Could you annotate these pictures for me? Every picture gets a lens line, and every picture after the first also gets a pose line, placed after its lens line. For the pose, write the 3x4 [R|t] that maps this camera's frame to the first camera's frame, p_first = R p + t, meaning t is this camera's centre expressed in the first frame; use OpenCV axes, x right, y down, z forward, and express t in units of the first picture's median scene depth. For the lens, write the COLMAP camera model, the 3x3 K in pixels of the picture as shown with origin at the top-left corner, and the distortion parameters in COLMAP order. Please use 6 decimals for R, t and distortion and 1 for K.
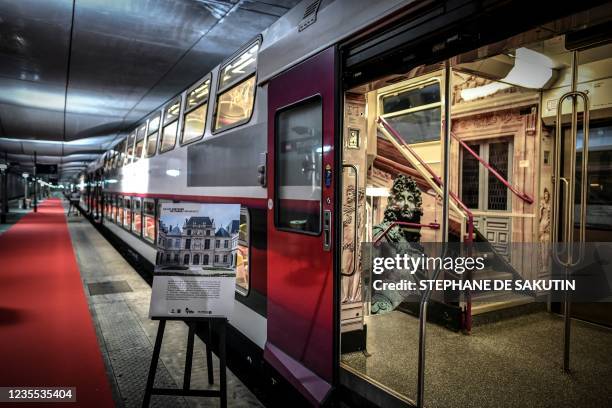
lens RADIAL K [[405.8, 0, 306.0], [0, 405.8, 204.0], [0, 0, 1]] dist [-0.001749, -0.000908]
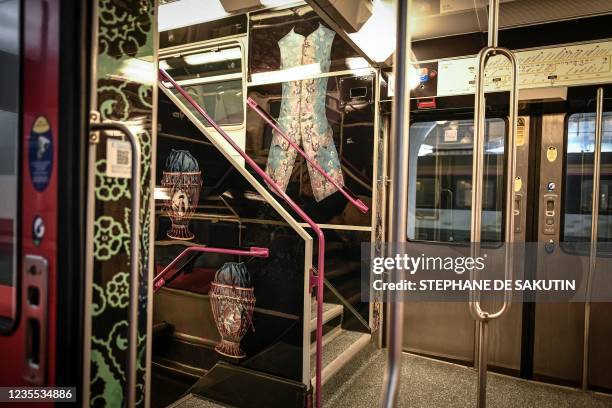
lens RADIAL K [[405.8, 0, 306.0], [0, 405.8, 204.0], [0, 0, 1]] dist [-0.001749, -0.000908]
pose [[0.833083, 0.013628, 0.552981, 0.052608], [-0.011827, 0.999907, -0.006824, -0.028330], [-0.553022, -0.000855, 0.833166, 0.607849]]
